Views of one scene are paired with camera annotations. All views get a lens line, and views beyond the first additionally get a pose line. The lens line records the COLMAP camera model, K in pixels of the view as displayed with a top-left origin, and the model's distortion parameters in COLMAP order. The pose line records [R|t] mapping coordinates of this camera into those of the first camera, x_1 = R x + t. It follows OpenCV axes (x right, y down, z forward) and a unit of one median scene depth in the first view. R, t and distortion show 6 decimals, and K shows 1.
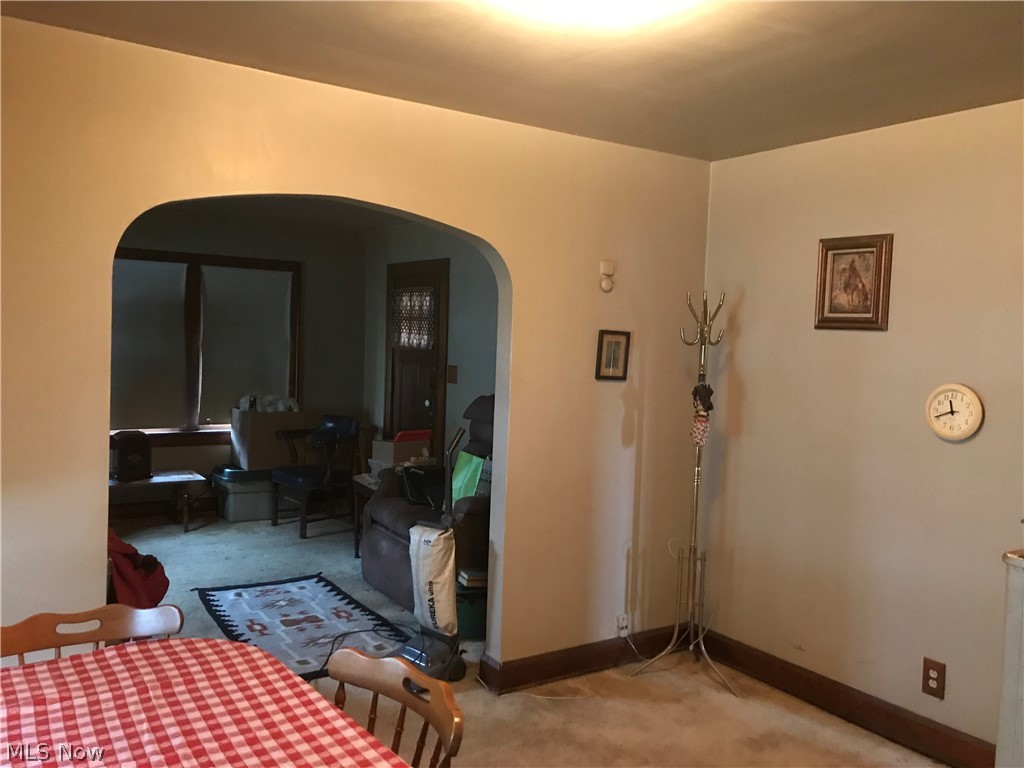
lens RADIAL K [[837.4, 0, 516.4], [0, 837.4, 381.2], [0, 0, 1]] dist [0.037224, -0.027621]
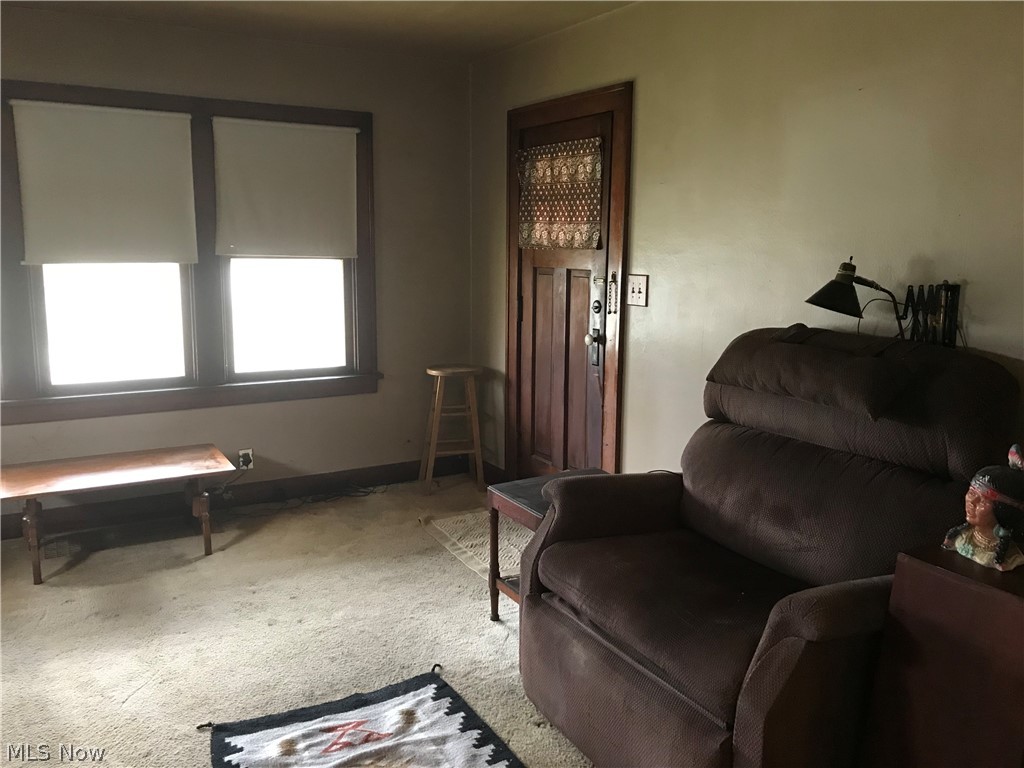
lens RADIAL K [[837.4, 0, 511.1], [0, 837.4, 381.3], [0, 0, 1]] dist [0.037224, -0.027621]
pose [[0.997205, -0.010516, -0.073965, -0.117428], [0.018721, 0.993629, 0.111137, -0.011186], [0.072325, -0.112211, 0.991049, 0.397076]]
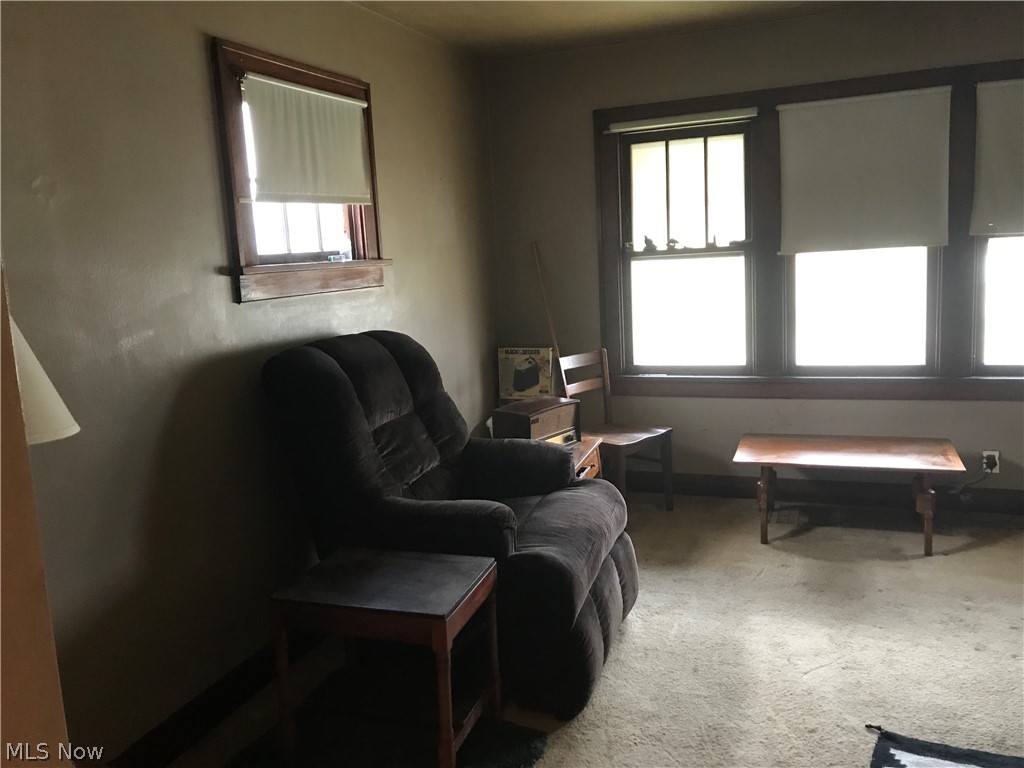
lens RADIAL K [[837.4, 0, 512.0], [0, 837.4, 376.5], [0, 0, 1]] dist [0.037224, -0.027621]
pose [[0.572936, 0.063132, -0.817165, -0.083270], [0.033608, 0.994381, 0.100386, -0.011610], [0.818911, -0.084978, 0.567595, 0.421551]]
